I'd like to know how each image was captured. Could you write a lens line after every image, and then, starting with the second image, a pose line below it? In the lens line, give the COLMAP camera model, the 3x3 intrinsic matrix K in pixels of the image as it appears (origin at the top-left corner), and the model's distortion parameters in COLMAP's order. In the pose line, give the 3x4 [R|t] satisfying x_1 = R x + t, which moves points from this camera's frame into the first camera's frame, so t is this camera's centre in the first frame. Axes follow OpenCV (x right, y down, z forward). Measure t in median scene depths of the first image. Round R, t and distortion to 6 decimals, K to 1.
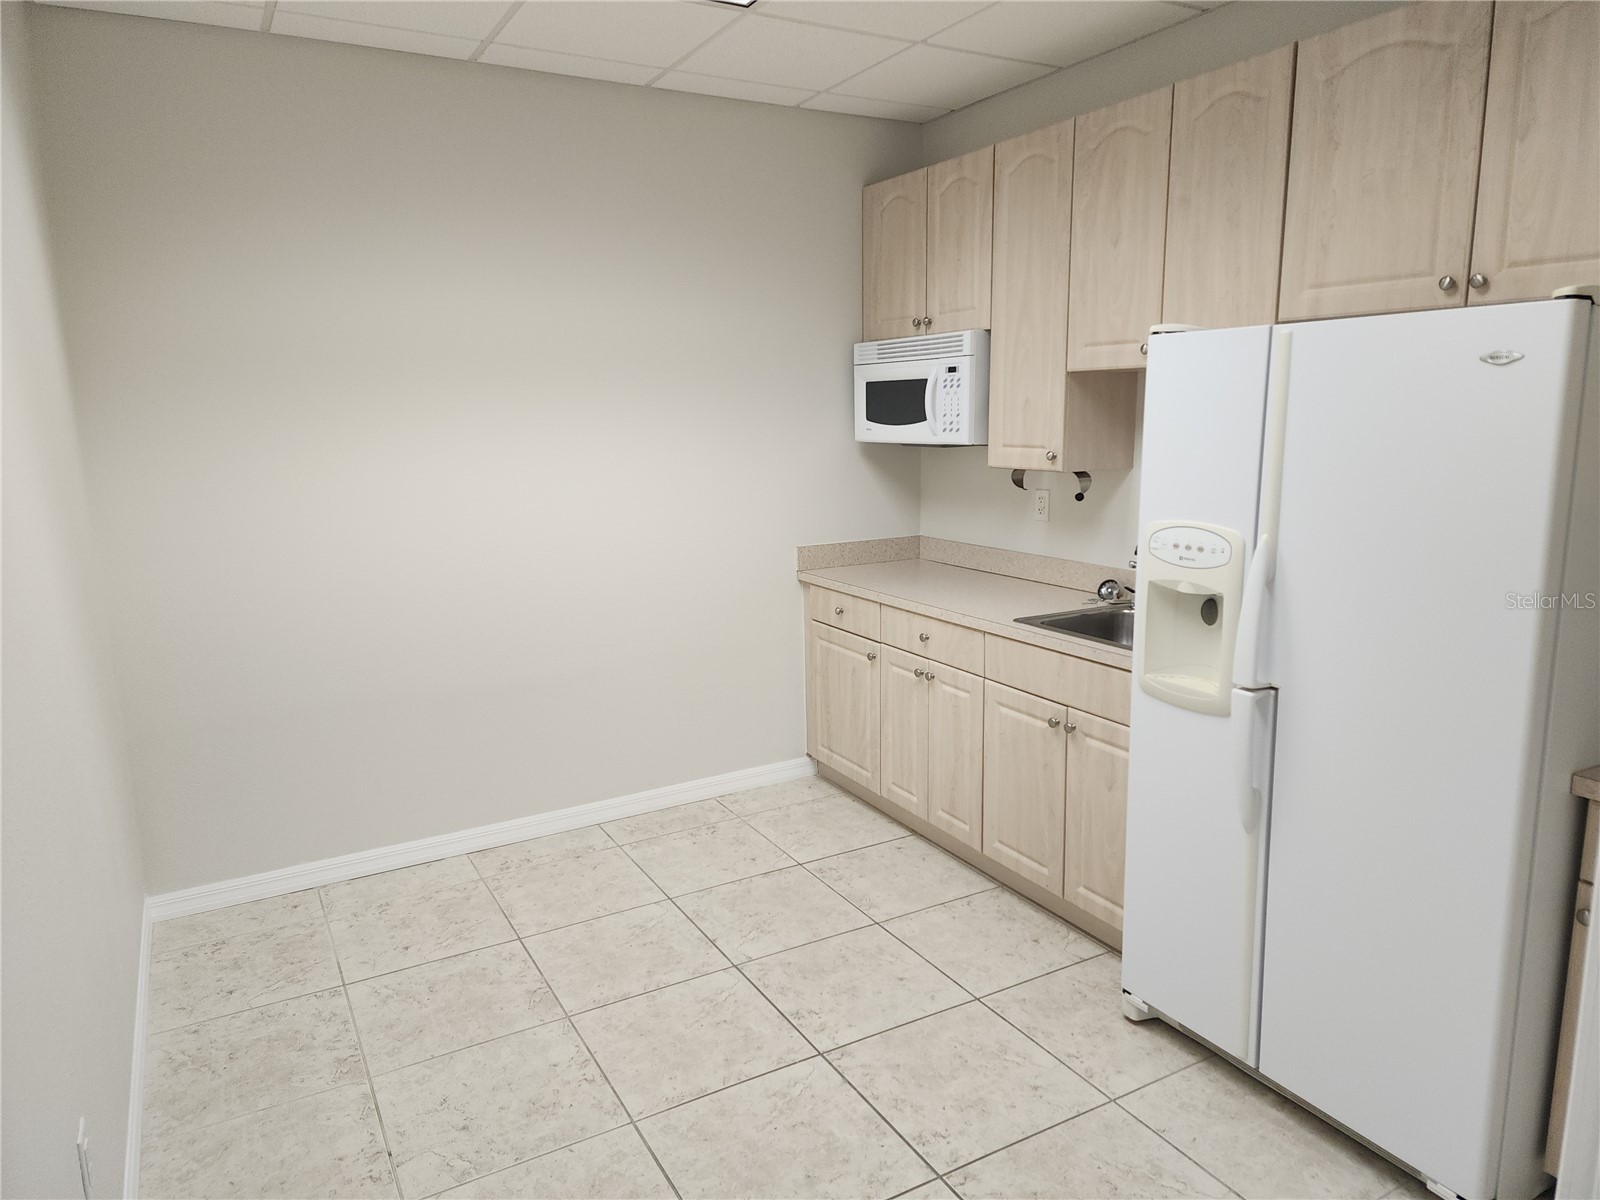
lens RADIAL K [[1075.1, 0, 798.3], [0, 1075.1, 595.9], [0, 0, 1]] dist [0.068175, -0.037476]
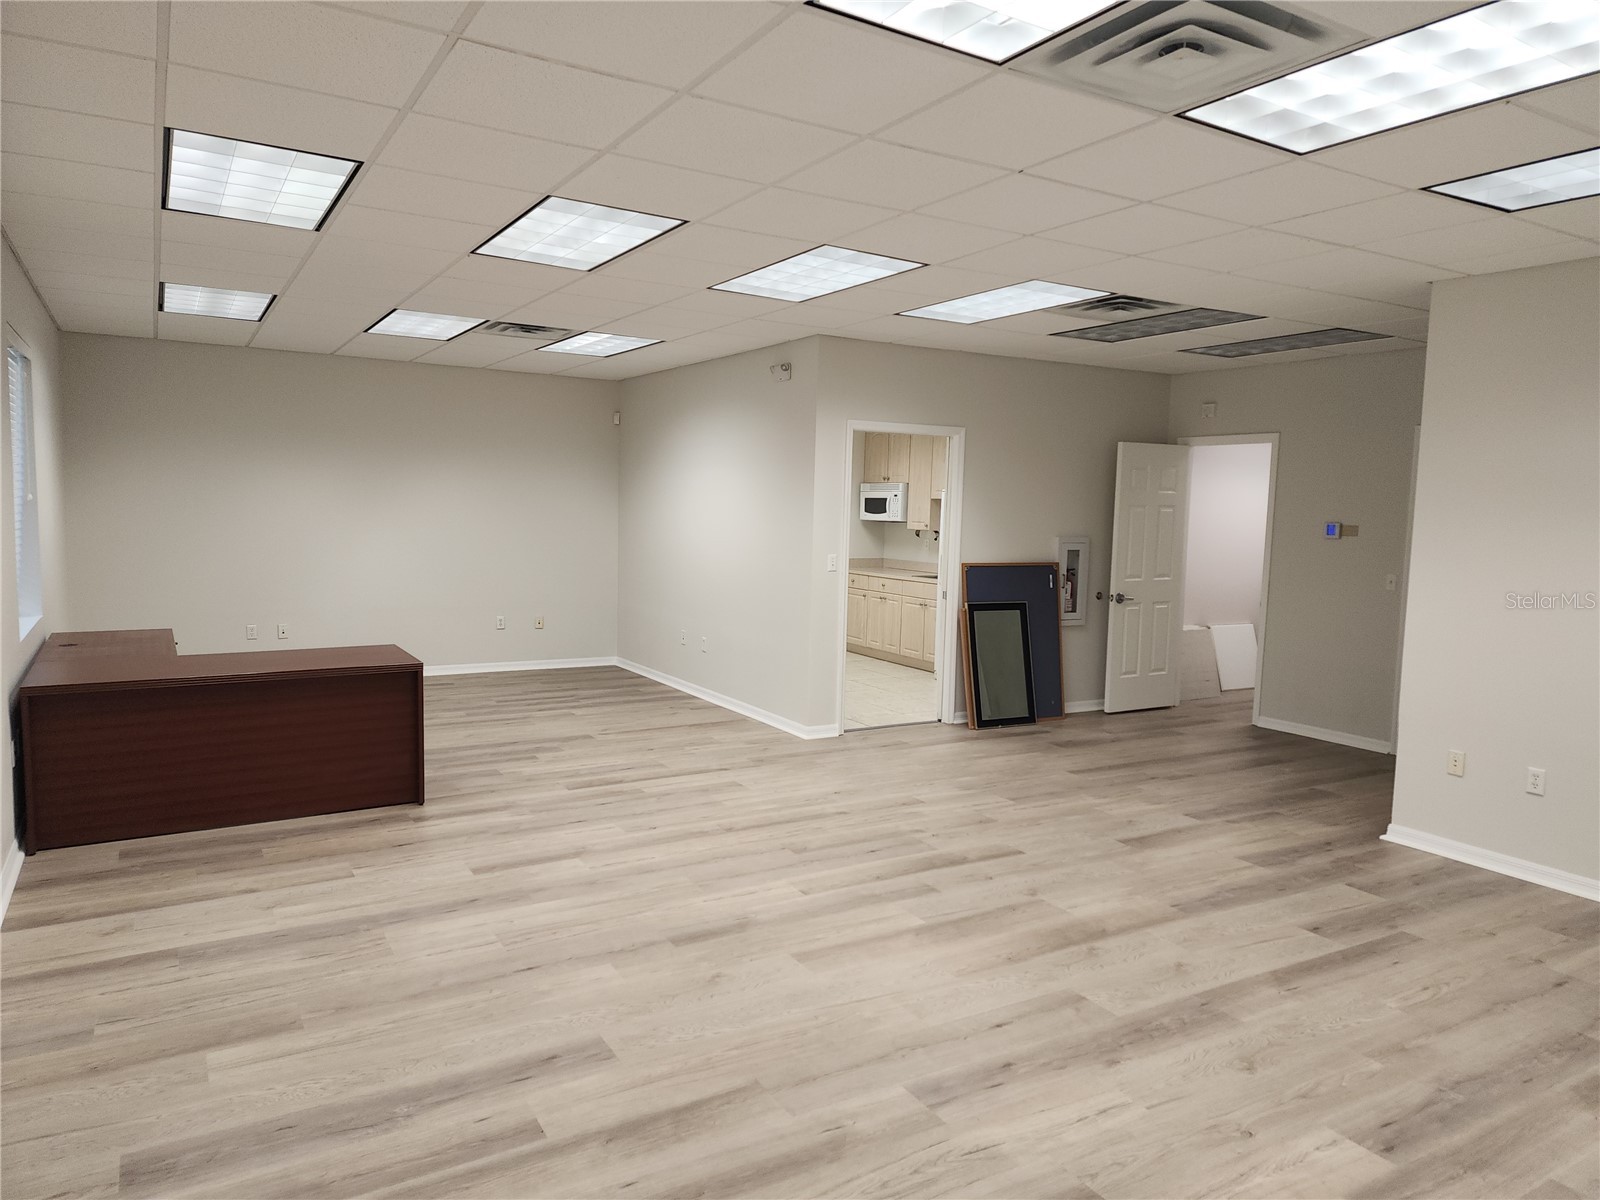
lens RADIAL K [[1075.1, 0, 798.3], [0, 1075.1, 595.9], [0, 0, 1]] dist [0.068175, -0.037476]
pose [[0.998637, 0.041784, 0.031269, -0.195199], [-0.038730, 0.994950, -0.092598, 0.331475], [-0.034980, 0.091260, 0.995212, -1.814987]]
